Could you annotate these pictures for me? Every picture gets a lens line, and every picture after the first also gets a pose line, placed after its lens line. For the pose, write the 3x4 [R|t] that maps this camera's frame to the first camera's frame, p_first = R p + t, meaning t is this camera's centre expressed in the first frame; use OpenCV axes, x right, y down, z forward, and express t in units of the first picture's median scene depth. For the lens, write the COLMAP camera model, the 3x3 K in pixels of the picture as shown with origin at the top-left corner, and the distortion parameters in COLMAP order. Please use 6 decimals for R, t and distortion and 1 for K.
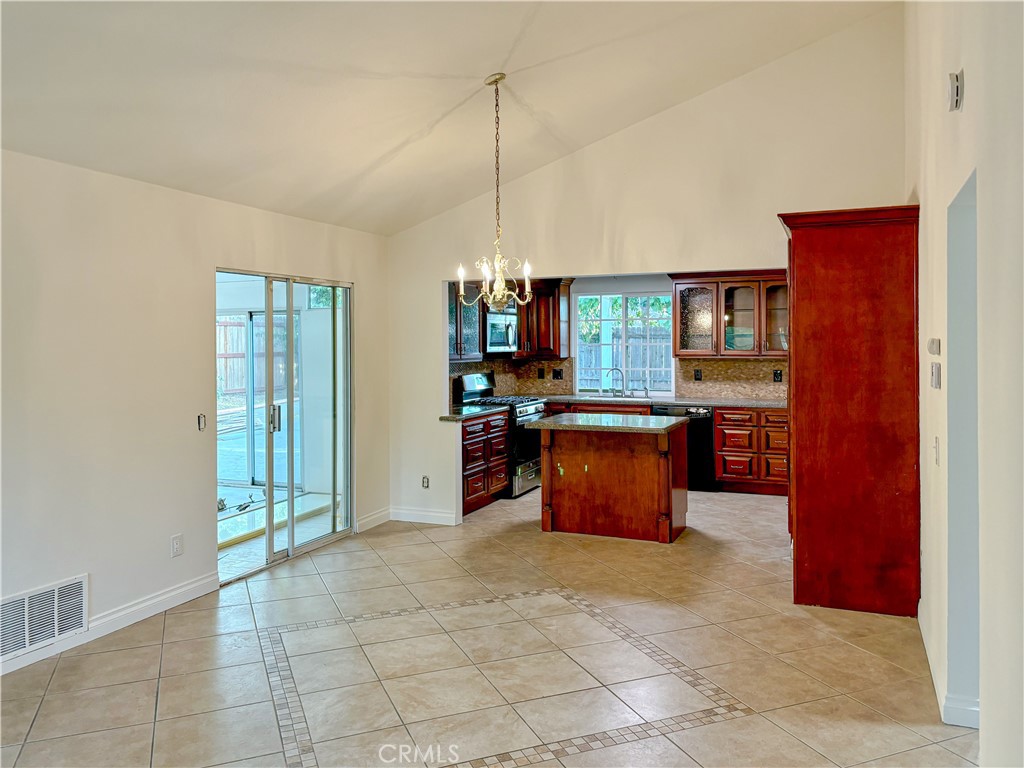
lens RADIAL K [[810.7, 0, 505.0], [0, 810.7, 343.9], [0, 0, 1]] dist [0.043795, -0.041134]
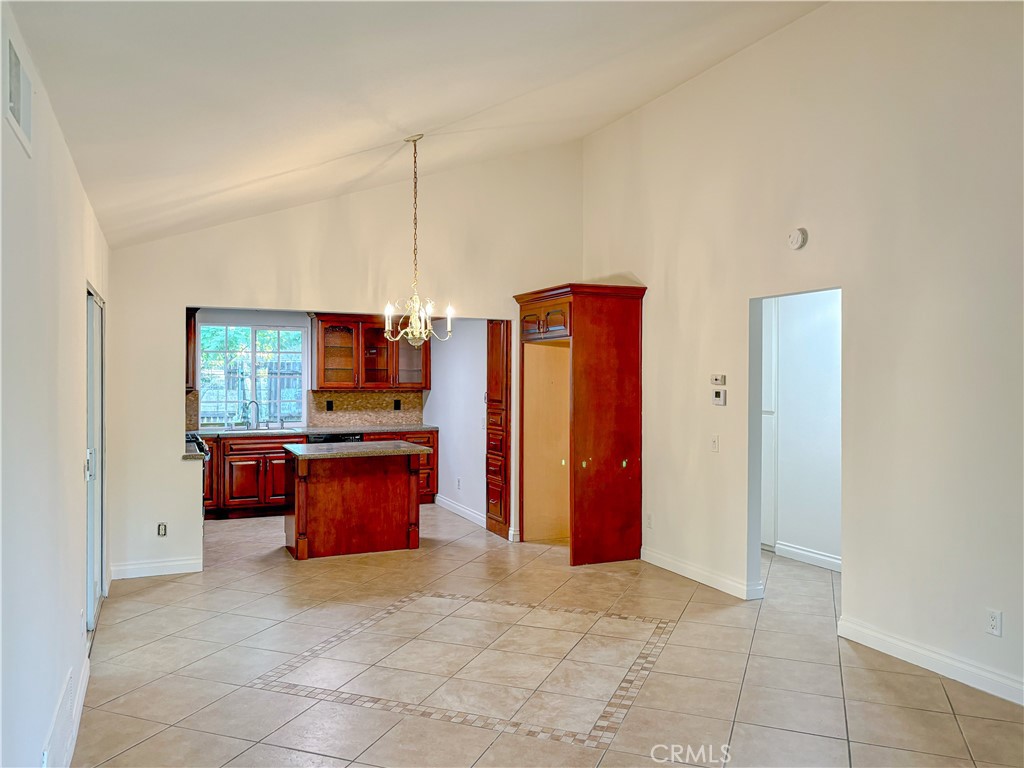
lens RADIAL K [[810.7, 0, 522.9], [0, 810.7, 383.0], [0, 0, 1]] dist [0.043795, -0.041134]
pose [[0.677281, -0.001010, 0.735724, -0.424811], [-0.004623, 0.999973, 0.005629, 0.000685], [-0.735710, -0.007214, 0.677259, 0.080356]]
